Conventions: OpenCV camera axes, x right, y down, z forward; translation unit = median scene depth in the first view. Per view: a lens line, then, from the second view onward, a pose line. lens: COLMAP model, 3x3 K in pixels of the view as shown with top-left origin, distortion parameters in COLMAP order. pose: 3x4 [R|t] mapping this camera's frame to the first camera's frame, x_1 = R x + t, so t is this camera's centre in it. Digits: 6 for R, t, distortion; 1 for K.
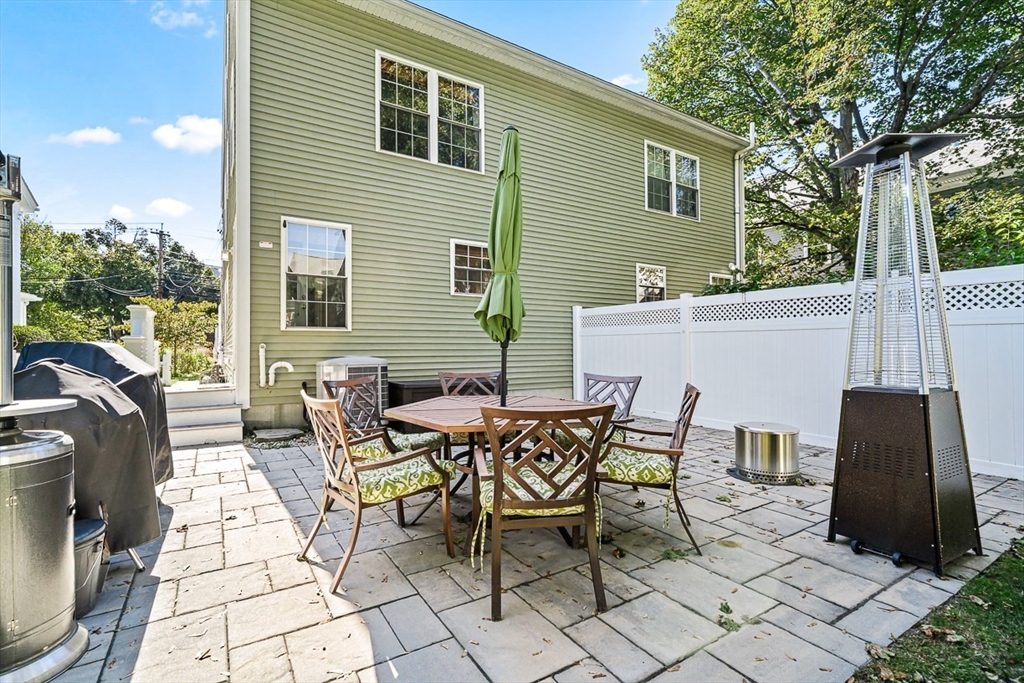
lens RADIAL K [[465.2, 0, 510.4], [0, 465.2, 337.5], [0, 0, 1]] dist [0.002453, 0.000307]
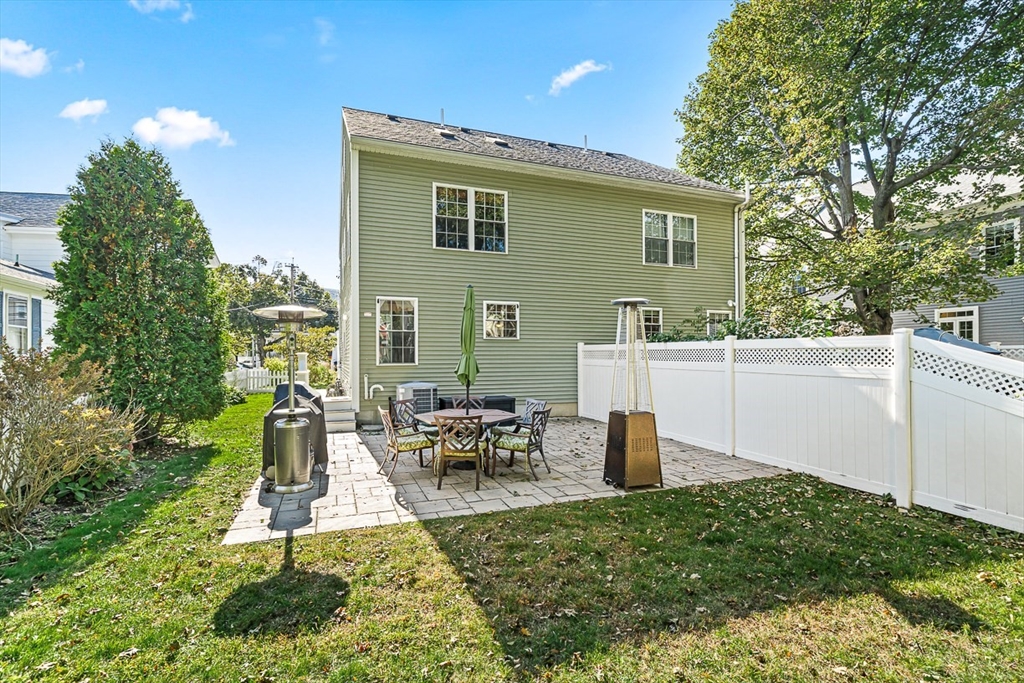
lens RADIAL K [[473.5, 0, 509.0], [0, 473.5, 348.3], [0, 0, 1]] dist [0.000694, 0.000315]
pose [[0.979332, -0.001058, -0.202257, 0.268492], [0.002552, 0.999971, 0.007125, -0.076336], [0.202244, -0.007494, 0.979306, -0.479520]]
